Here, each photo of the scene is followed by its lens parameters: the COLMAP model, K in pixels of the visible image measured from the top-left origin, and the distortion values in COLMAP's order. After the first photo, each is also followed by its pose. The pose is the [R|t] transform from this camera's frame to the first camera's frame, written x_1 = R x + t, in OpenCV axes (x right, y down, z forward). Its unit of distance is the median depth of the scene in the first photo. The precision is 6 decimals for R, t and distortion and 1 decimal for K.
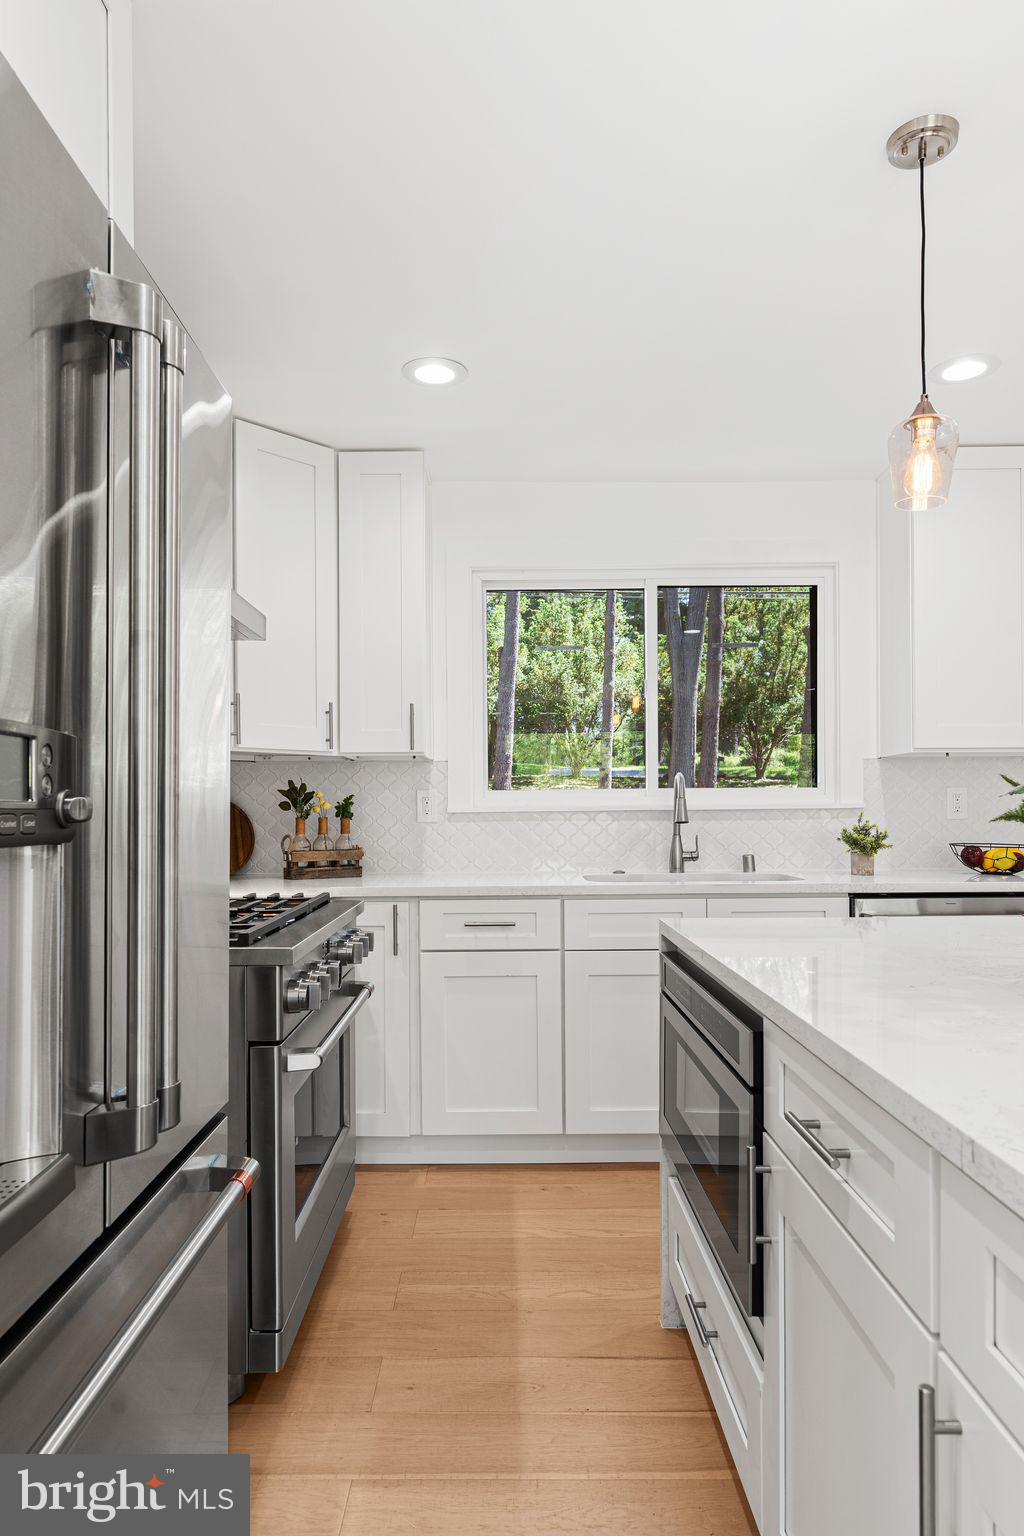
lens RADIAL K [[956.4, 0, 509.8], [0, 956.4, 813.7], [0, 0, 1]] dist [-0.002607, 0.000398]
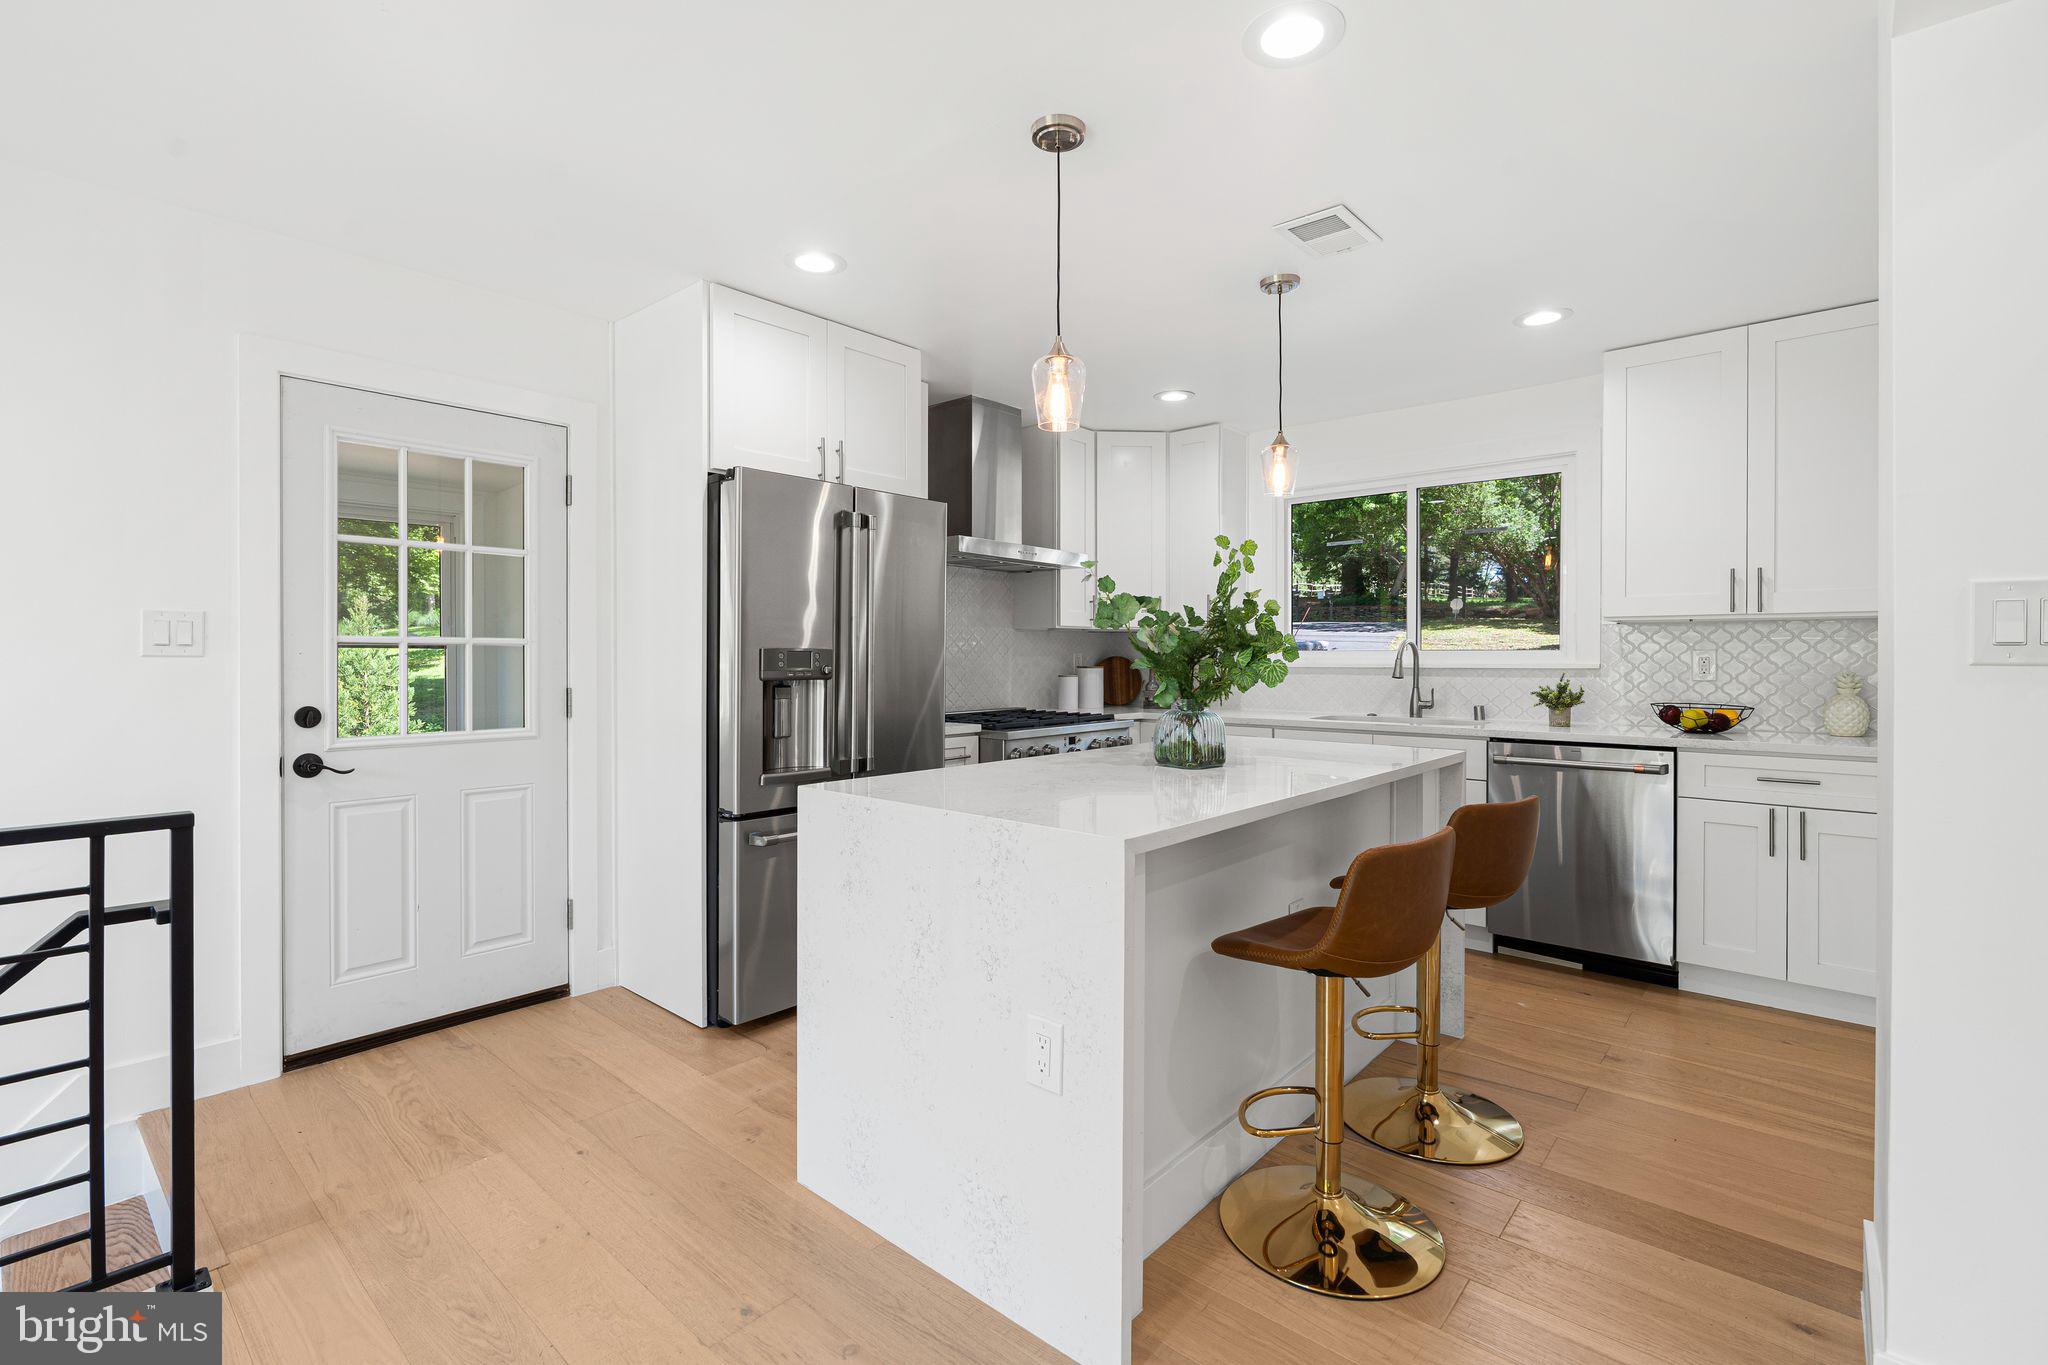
lens RADIAL K [[947.1, 0, 1021.9], [0, 947.1, 654.8], [0, 0, 1]] dist [-0.005002, 0.003787]
pose [[0.739281, 0.005260, -0.673377, 0.668227], [-0.007653, 0.999971, -0.000591, -0.018198], [0.673354, 0.005590, 0.739299, -0.307723]]
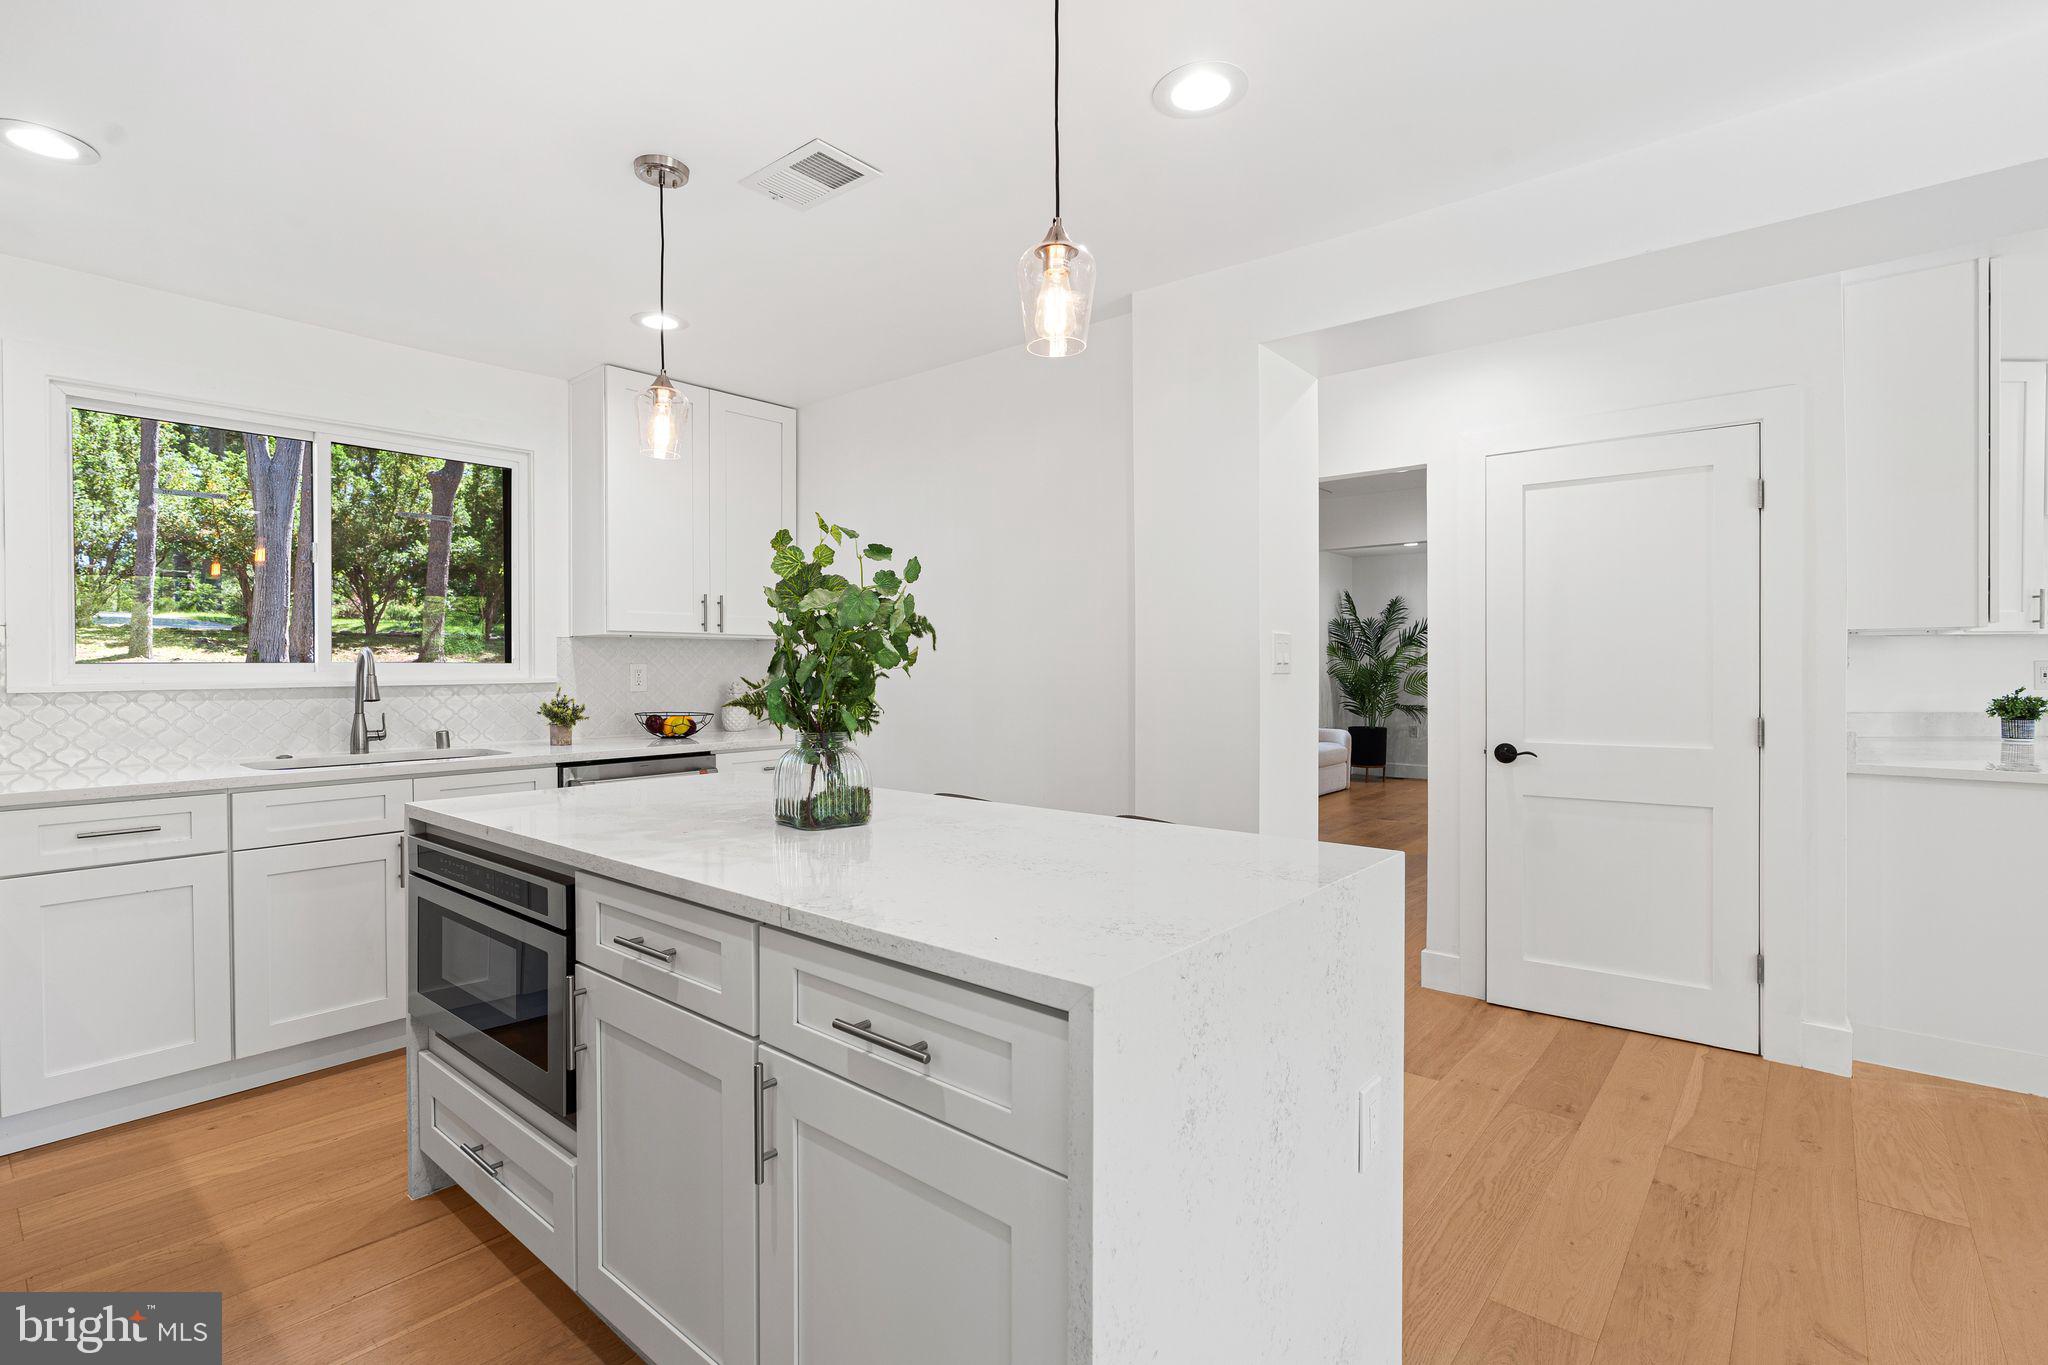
lens RADIAL K [[947.1, 0, 996.9], [0, 947.1, 667.4], [0, 0, 1]] dist [-0.005002, 0.003787]
pose [[0.660848, 0.005208, 0.750502, -0.114650], [-0.000669, 0.999980, -0.006350, -0.018235], [-0.750519, 0.003695, 0.660838, -0.088675]]
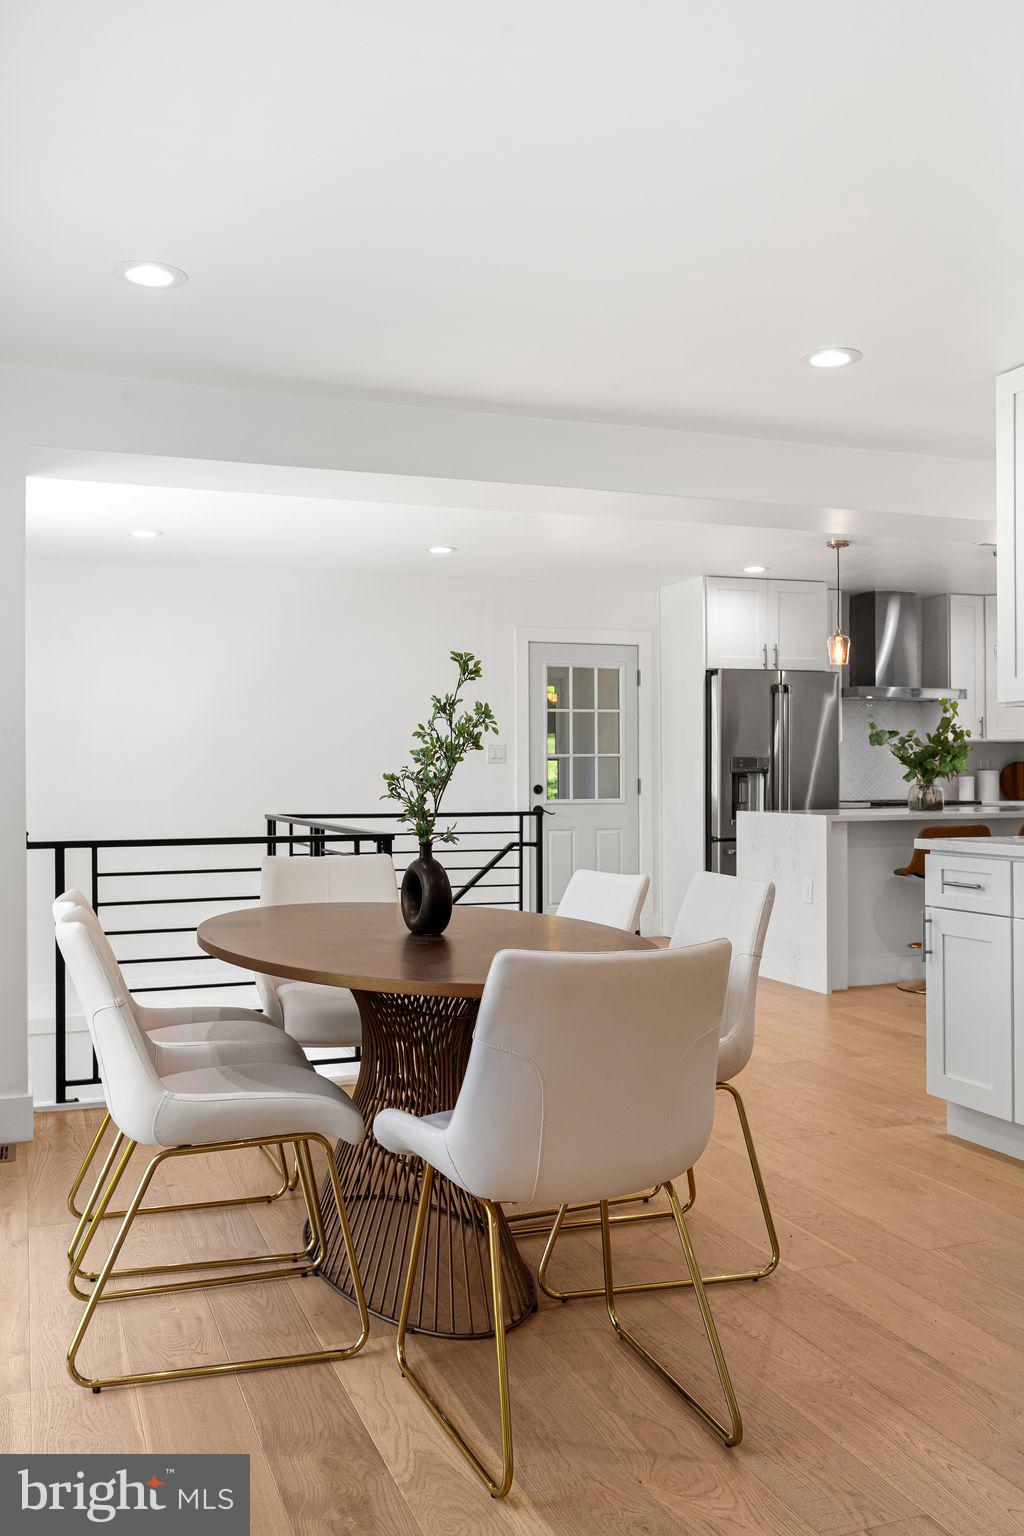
lens RADIAL K [[1399.8, 0, 509.6], [0, 1399.8, 769.7], [0, 0, 1]] dist [-0.014376, 0.000000]
pose [[0.339467, -0.003948, -0.940610, 2.251057], [-0.002251, 0.999985, -0.005010, 0.015113], [0.940615, 0.003818, 0.339453, -1.115369]]
